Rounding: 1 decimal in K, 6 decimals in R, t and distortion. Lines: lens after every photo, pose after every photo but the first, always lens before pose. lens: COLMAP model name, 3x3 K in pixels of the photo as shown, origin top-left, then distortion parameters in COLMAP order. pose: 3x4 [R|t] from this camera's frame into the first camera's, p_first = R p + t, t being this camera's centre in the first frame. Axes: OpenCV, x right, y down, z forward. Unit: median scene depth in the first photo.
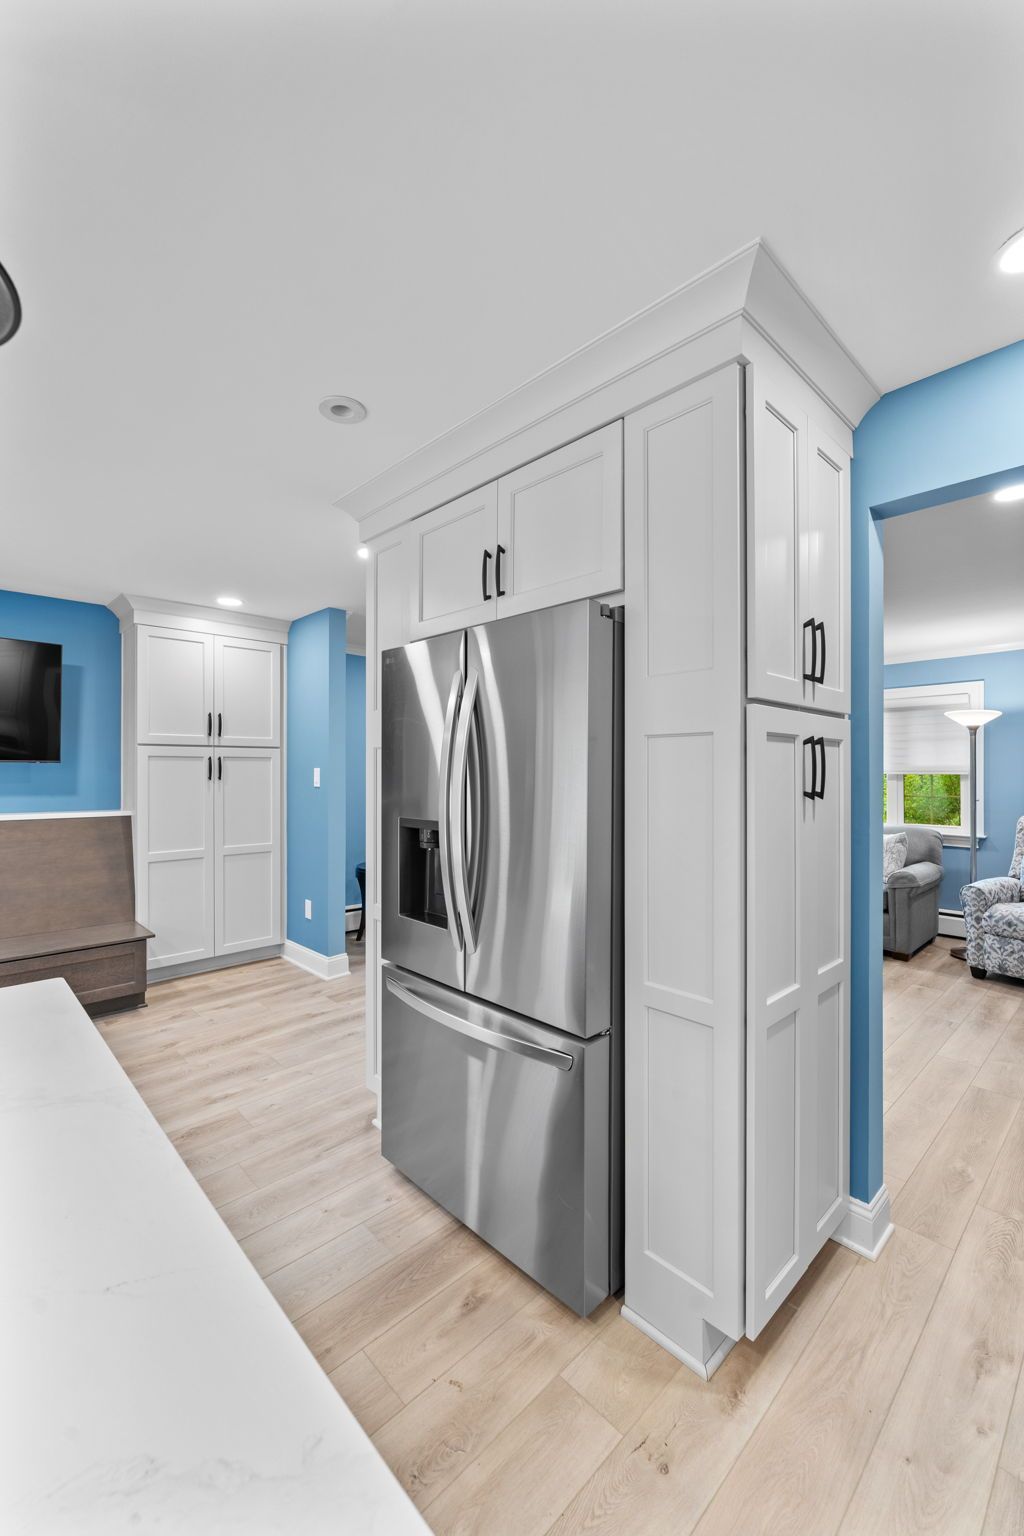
lens RADIAL K [[621.4, 0, 506.3], [0, 621.4, 770.4], [0, 0, 1]] dist [-0.002491, 0.000482]
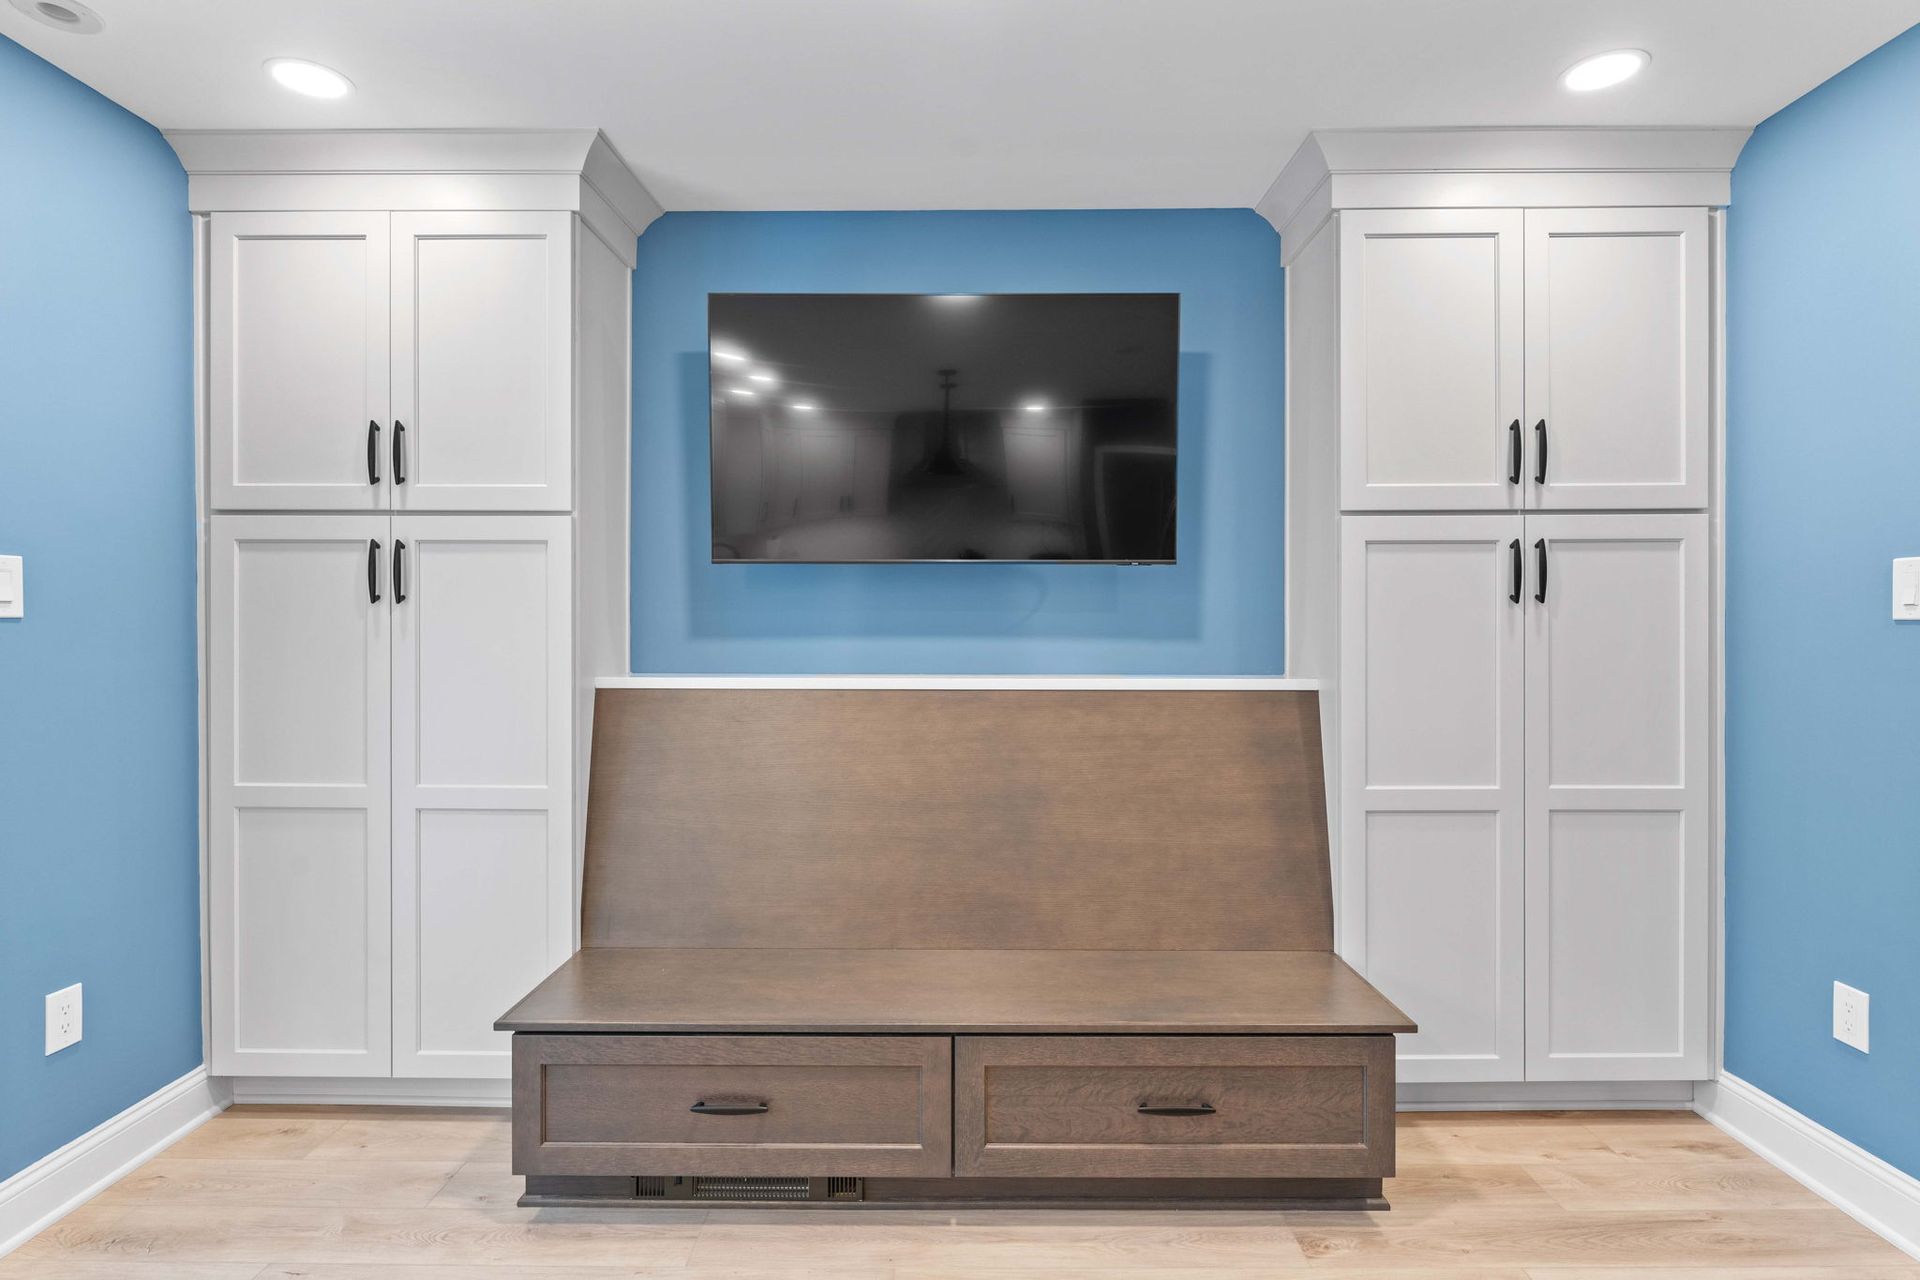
lens RADIAL K [[984.0, 0, 960.8], [0, 984.0, 629.8], [0, 0, 1]] dist [-0.003980, 0.001016]
pose [[0.723324, 0.001942, -0.690506, -0.325115], [0.002206, 0.999984, 0.005123, 0.028804], [0.690505, -0.005229, 0.723309, 0.364613]]
